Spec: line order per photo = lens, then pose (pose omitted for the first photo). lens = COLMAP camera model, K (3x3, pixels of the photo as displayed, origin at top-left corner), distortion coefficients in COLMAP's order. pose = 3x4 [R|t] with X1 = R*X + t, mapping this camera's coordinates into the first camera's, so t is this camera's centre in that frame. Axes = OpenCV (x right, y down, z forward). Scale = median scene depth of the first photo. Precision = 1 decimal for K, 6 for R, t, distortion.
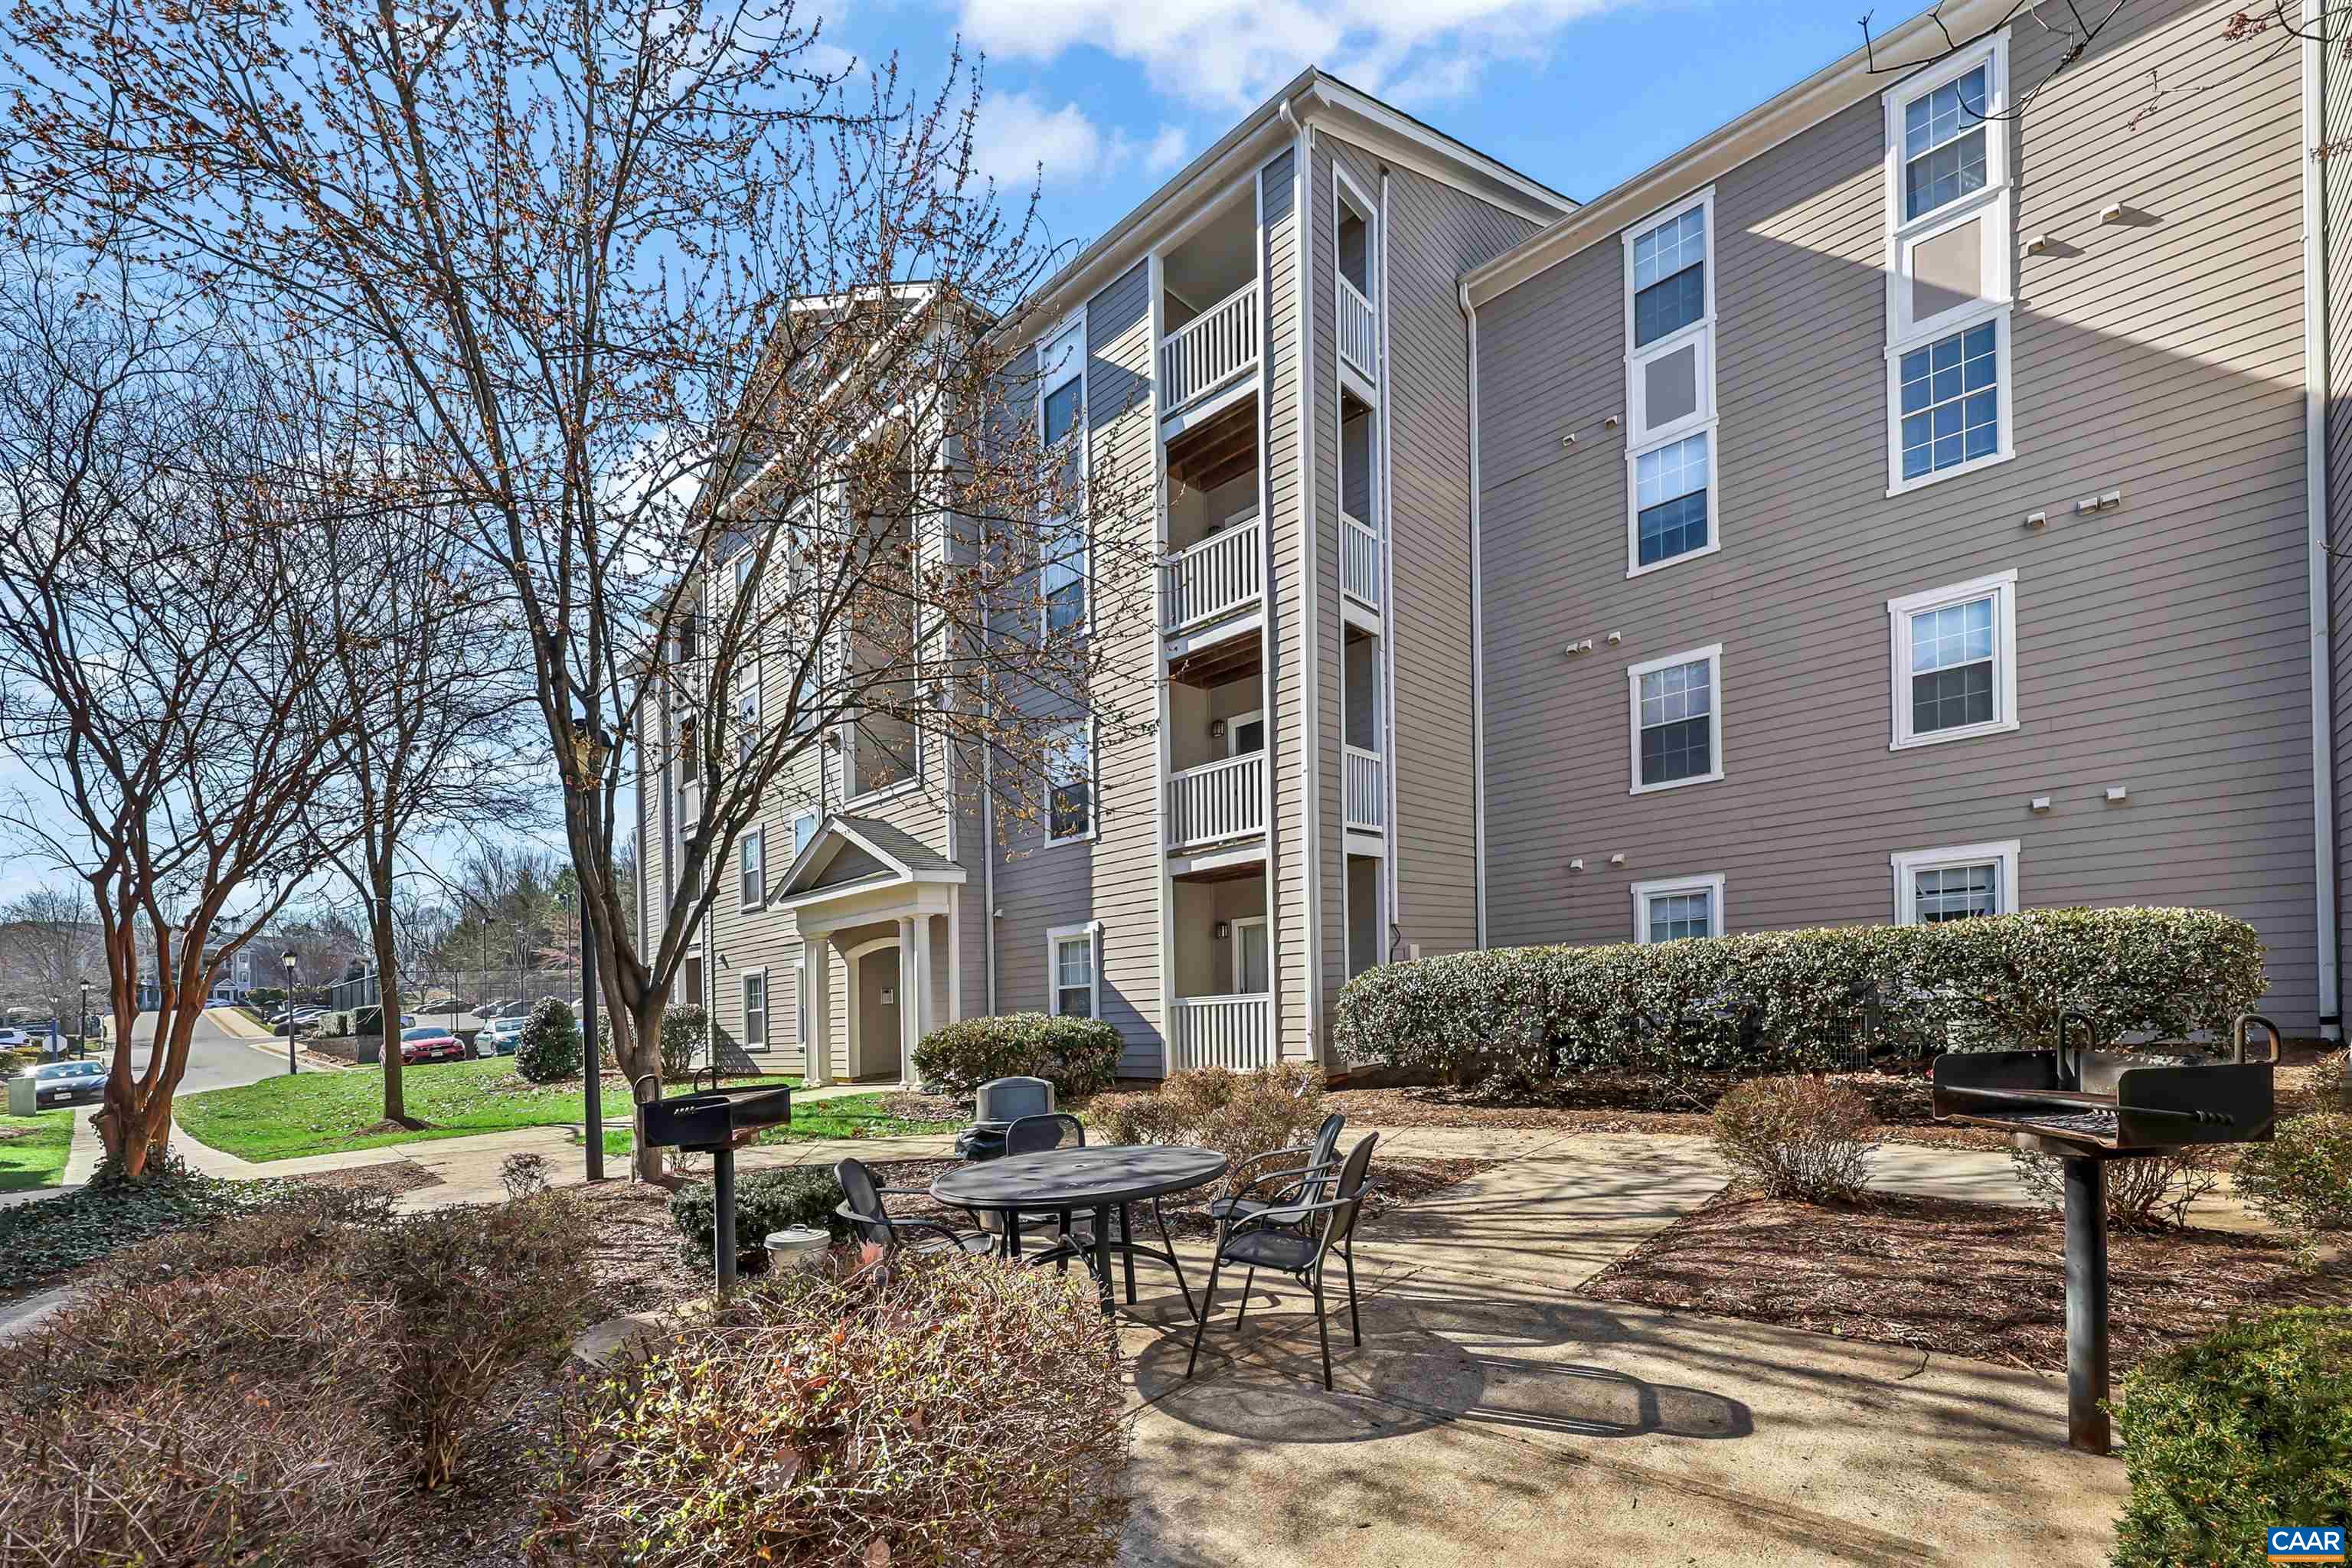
lens RADIAL K [[954.8, 0, 1187.2], [0, 954.8, 802.6], [0, 0, 1]] dist [-0.000655, 0.000244]
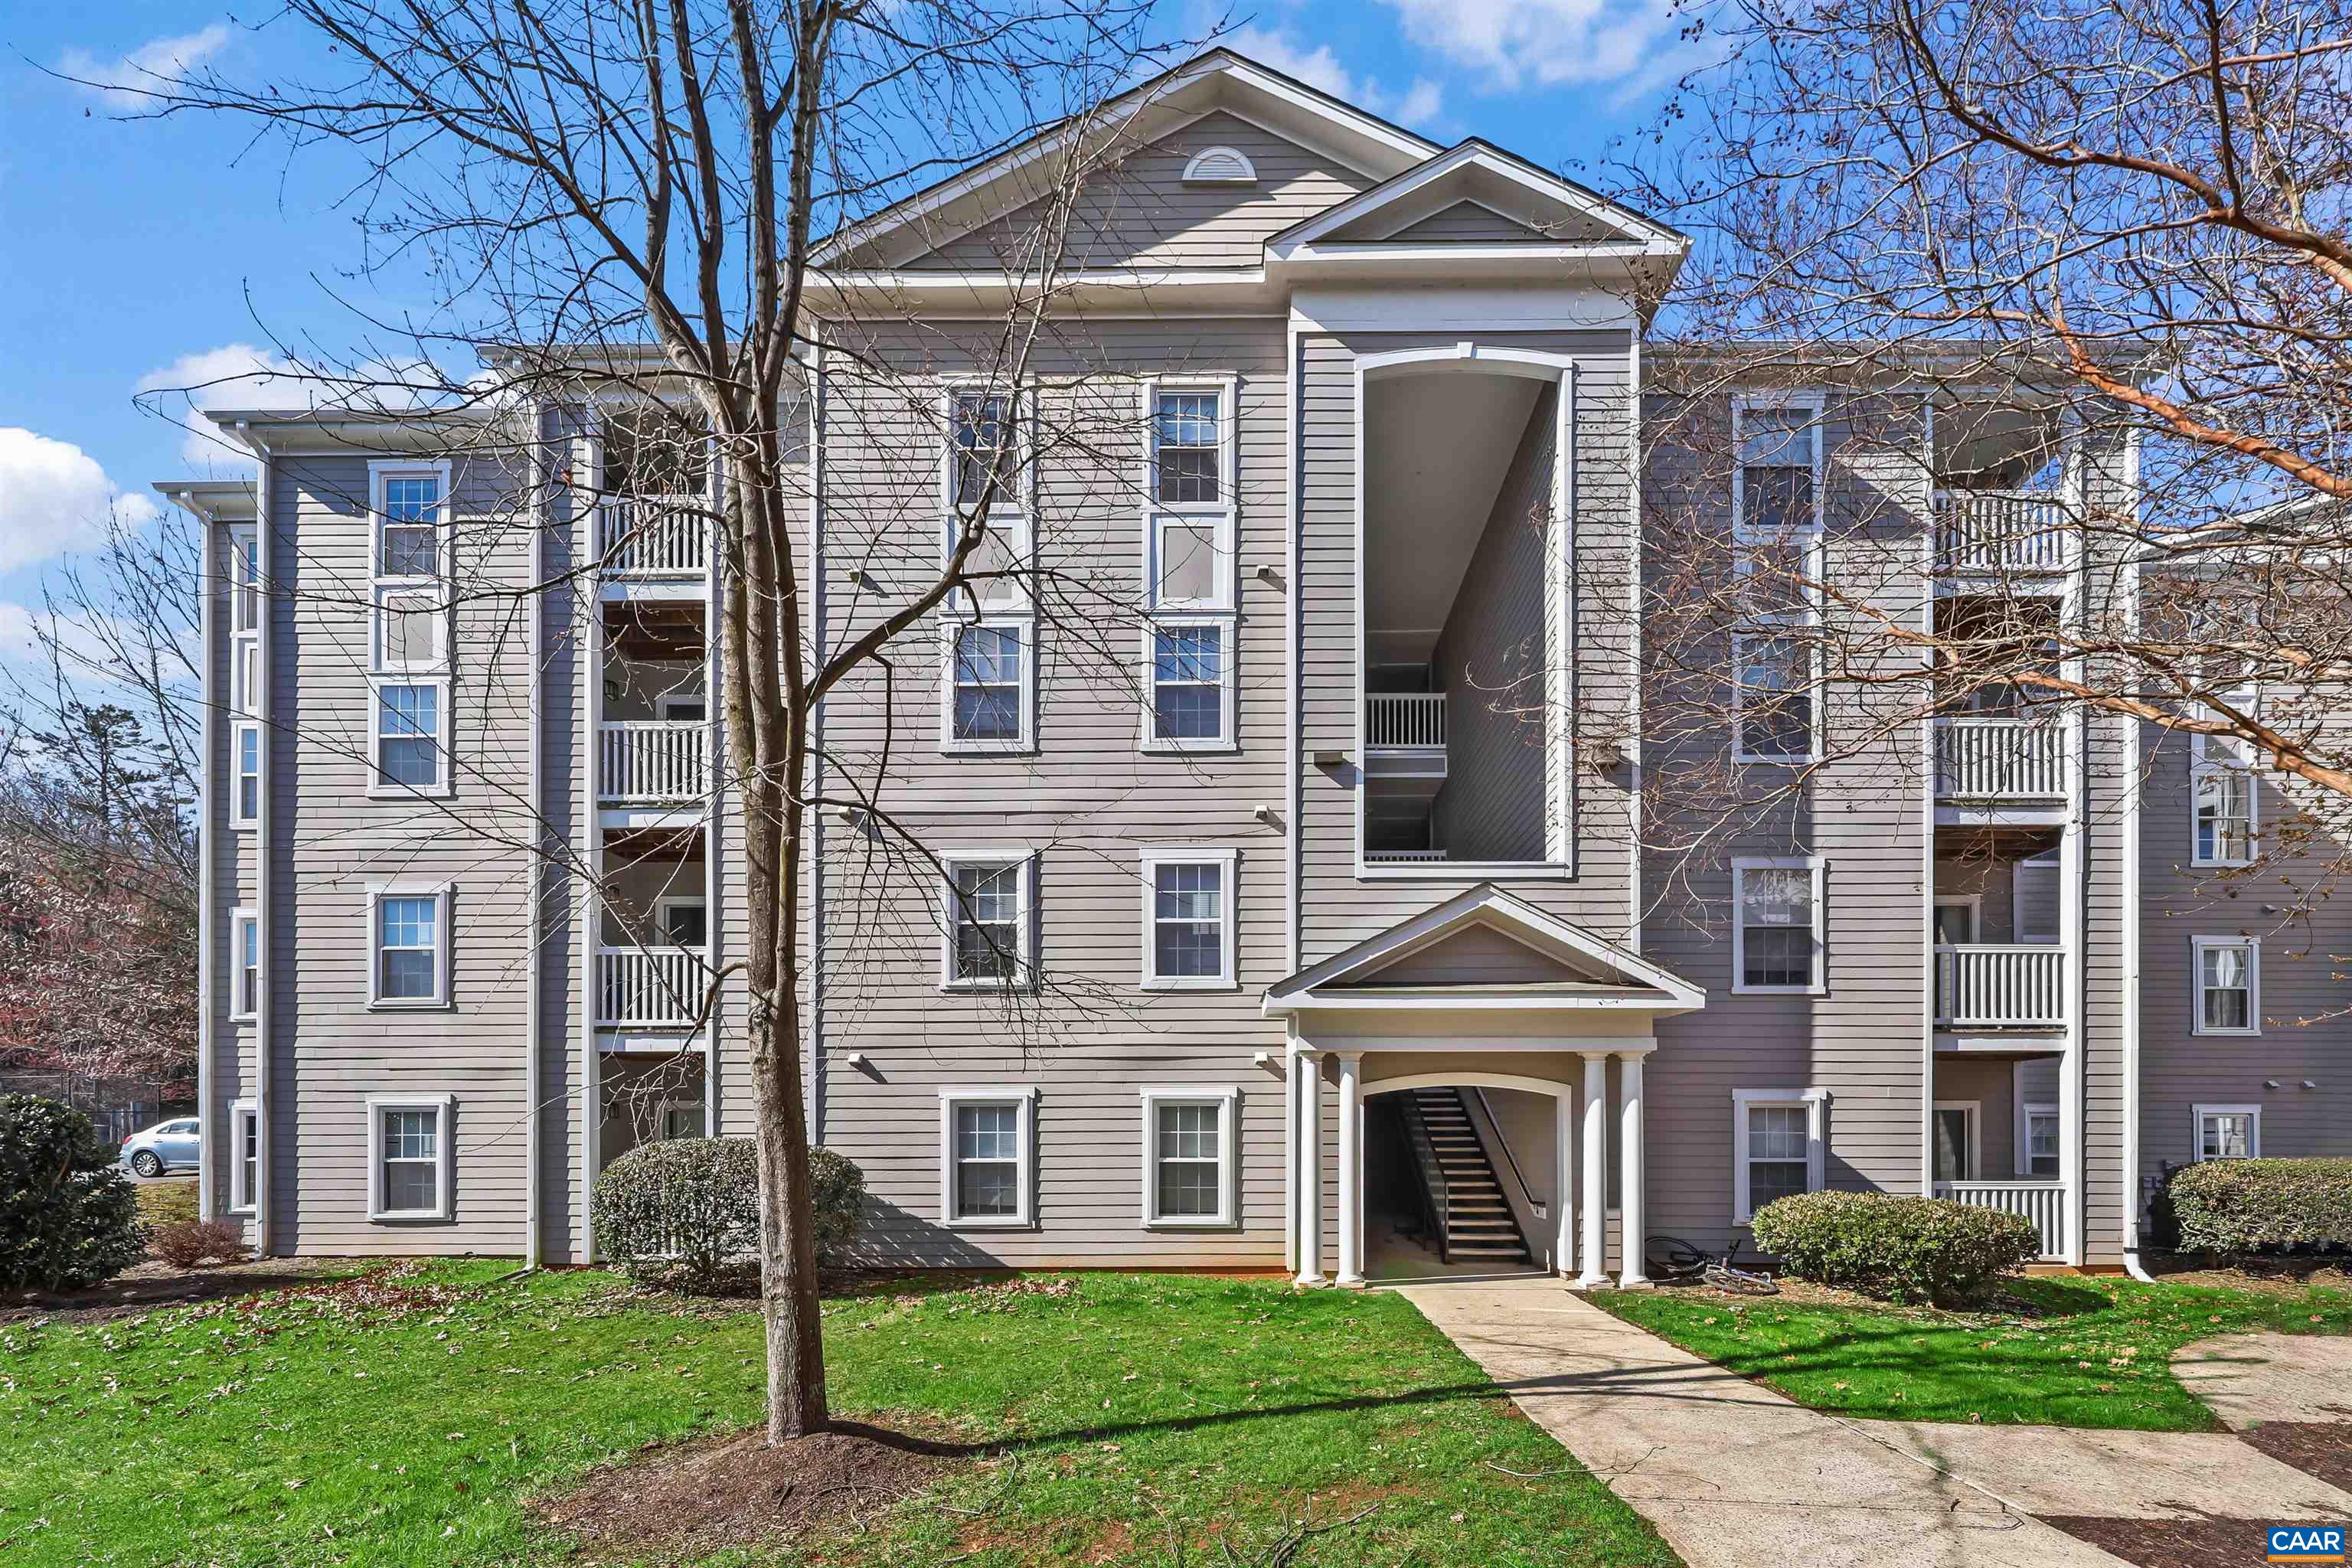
lens RADIAL K [[954.8, 0, 1187.2], [0, 954.8, 802.6], [0, 0, 1]] dist [-0.000655, 0.000244]
pose [[0.745371, 0.162815, 0.646462, -1.155310], [-0.175579, 0.983425, -0.045238, 0.005182], [-0.643113, -0.079786, 0.761604, 0.716861]]
